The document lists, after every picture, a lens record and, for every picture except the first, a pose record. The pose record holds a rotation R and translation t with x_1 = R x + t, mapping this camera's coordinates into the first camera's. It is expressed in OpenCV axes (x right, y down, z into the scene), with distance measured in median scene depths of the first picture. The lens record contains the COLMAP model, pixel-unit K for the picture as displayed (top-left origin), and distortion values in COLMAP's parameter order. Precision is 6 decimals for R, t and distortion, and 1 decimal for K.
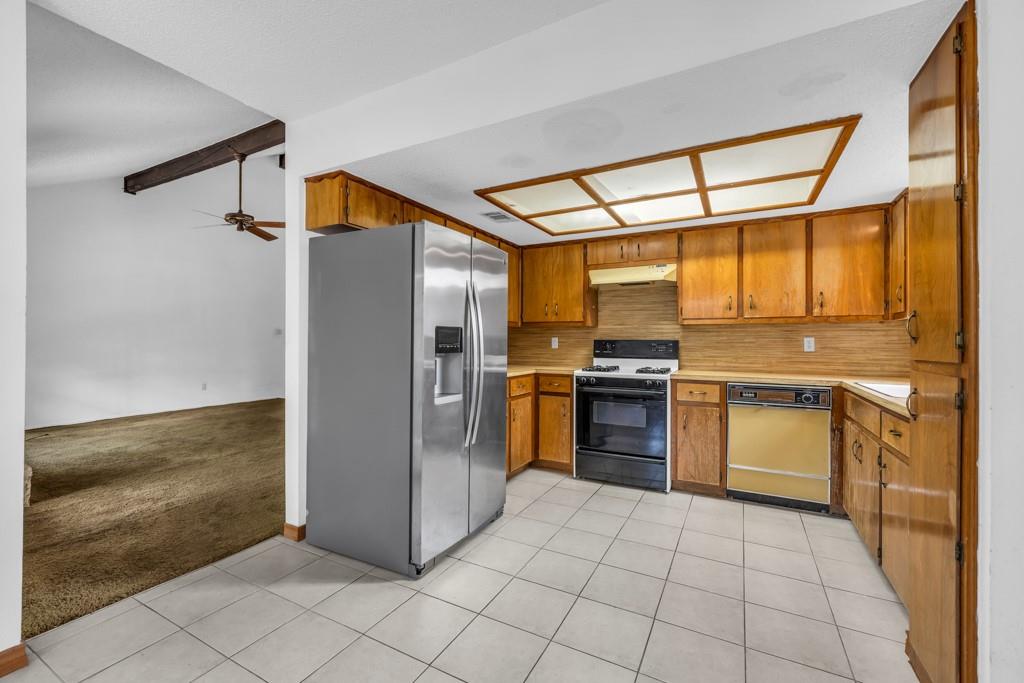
lens RADIAL K [[432.9, 0, 505.6], [0, 432.9, 339.0], [0, 0, 1]] dist [0.002788, 0.000510]
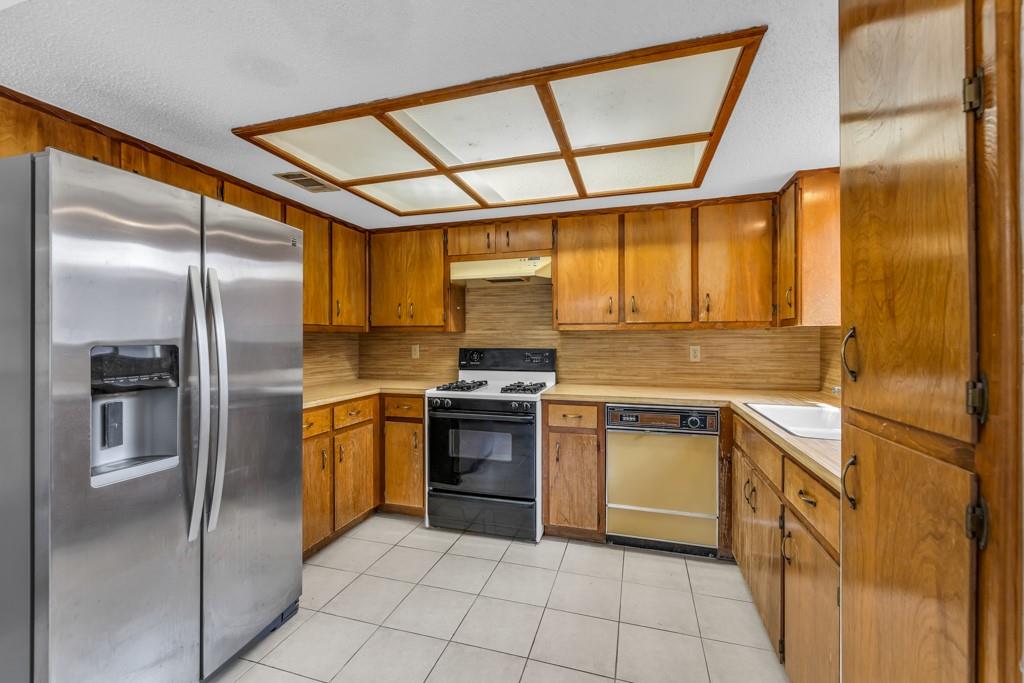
lens RADIAL K [[432.9, 0, 505.6], [0, 432.9, 339.0], [0, 0, 1]] dist [0.002788, 0.000510]
pose [[0.979764, -0.006327, 0.200058, 0.161026], [0.005171, 0.999967, 0.006303, -0.025628], [-0.200091, -0.005141, 0.979764, 0.234729]]
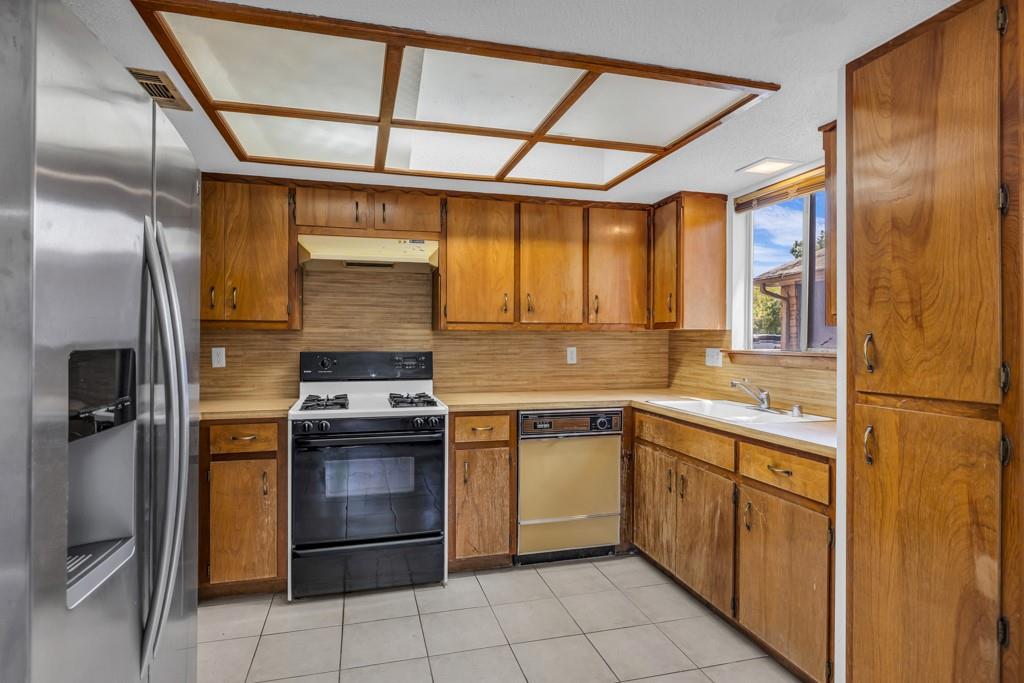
lens RADIAL K [[538.4, 0, 506.2], [0, 538.4, 339.2], [0, 0, 1]] dist [-0.002406, 0.000259]
pose [[0.721837, -0.002601, 0.692058, -0.133166], [-0.002806, 0.999974, 0.006685, -0.027466], [-0.692057, -0.006768, 0.721811, 0.343197]]
